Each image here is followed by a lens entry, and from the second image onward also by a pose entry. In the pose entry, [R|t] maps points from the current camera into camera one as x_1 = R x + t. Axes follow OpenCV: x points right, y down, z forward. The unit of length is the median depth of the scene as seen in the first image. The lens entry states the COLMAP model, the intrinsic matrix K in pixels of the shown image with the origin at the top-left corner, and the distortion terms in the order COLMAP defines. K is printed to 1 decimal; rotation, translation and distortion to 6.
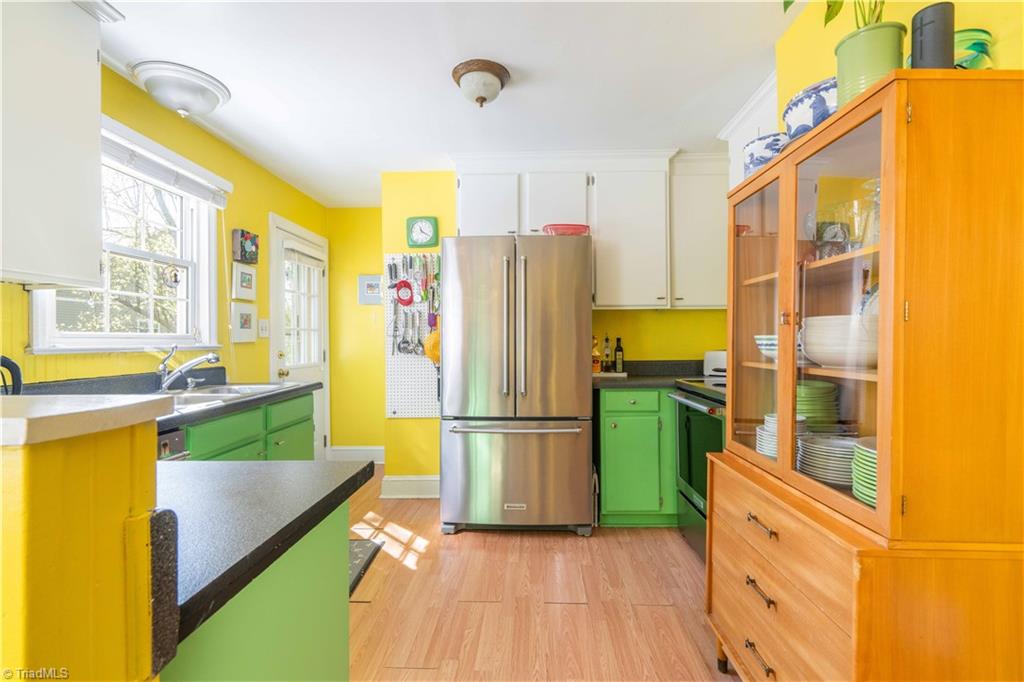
lens RADIAL K [[473.5, 0, 512.0], [0, 473.5, 341.0], [0, 0, 1]] dist [-0.014514, -0.000243]
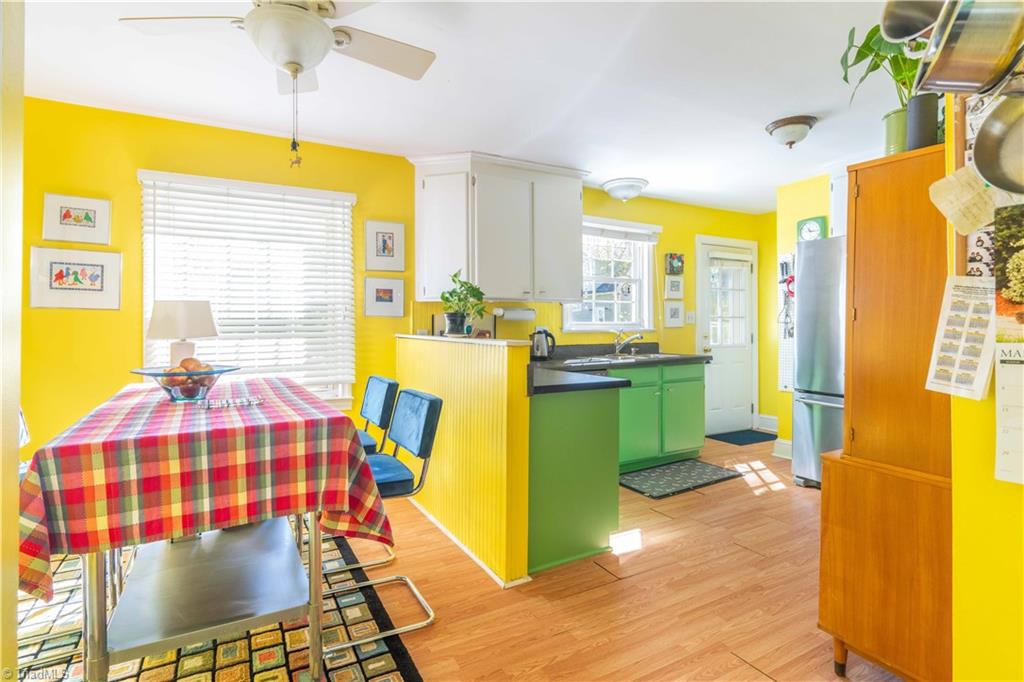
lens RADIAL K [[473.5, 0, 512.0], [0, 473.5, 341.0], [0, 0, 1]] dist [-0.014514, -0.000243]
pose [[0.531023, 0.032976, -0.846716, 0.455707], [-0.000504, 0.999255, 0.038601, -0.011702], [0.847357, -0.020071, 0.530644, -0.251082]]
